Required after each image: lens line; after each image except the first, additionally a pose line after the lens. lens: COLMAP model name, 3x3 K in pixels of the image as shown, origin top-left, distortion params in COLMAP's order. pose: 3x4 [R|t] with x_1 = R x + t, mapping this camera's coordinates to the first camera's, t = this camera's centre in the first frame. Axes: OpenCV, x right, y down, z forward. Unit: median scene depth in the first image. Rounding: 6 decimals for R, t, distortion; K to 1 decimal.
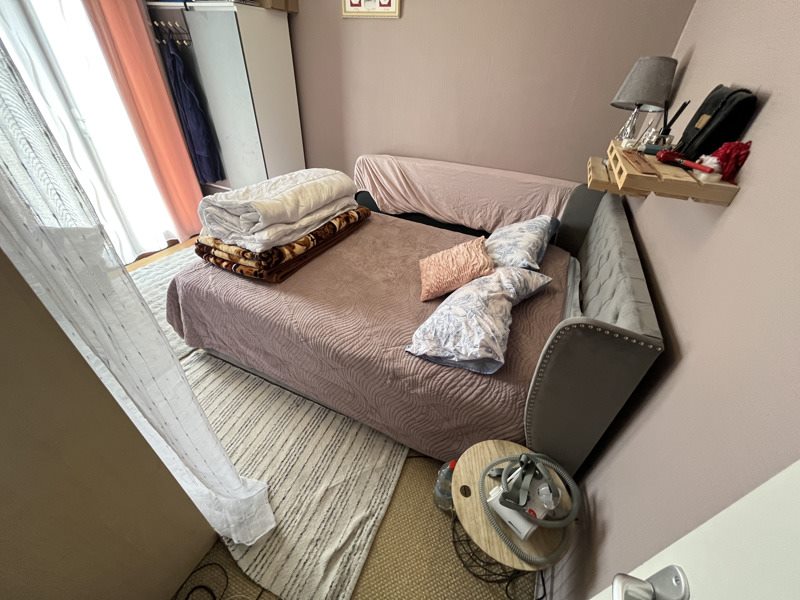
lens RADIAL K [[323.6, 0, 399.1], [0, 323.6, 299.2], [0, 0, 1]] dist [-0.002806, -0.000161]
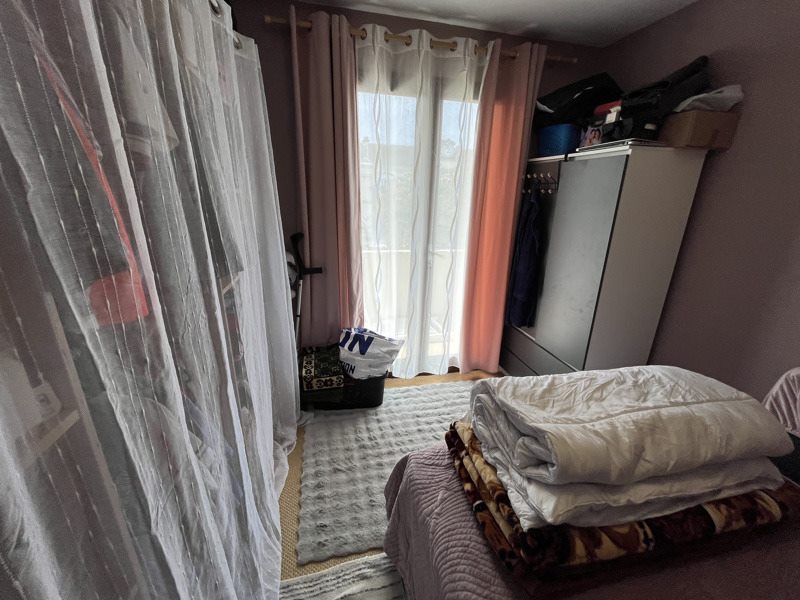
lens RADIAL K [[323.6, 0, 396.3], [0, 323.6, 298.6], [0, 0, 1]] dist [-0.002806, -0.000161]
pose [[0.612934, 0.209517, -0.761850, -0.222671], [-0.459164, 0.879134, -0.127642, -0.280022], [0.643025, 0.428050, 0.635053, 0.356214]]
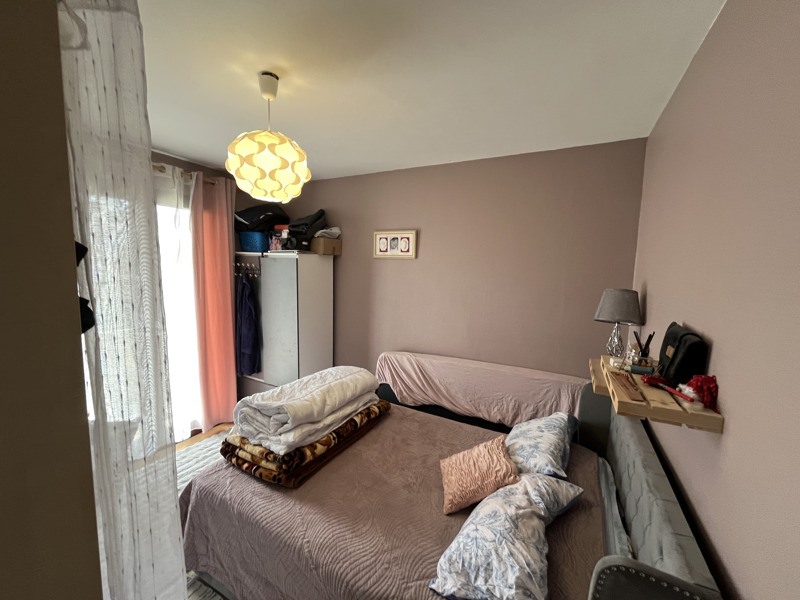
lens RADIAL K [[323.6, 0, 398.7], [0, 323.6, 298.3], [0, 0, 1]] dist [-0.002806, -0.000161]
pose [[0.998595, -0.016251, -0.050433, -0.005032], [-0.011604, 0.861633, -0.507400, -0.051958], [0.051701, 0.507272, 0.860234, -0.102438]]
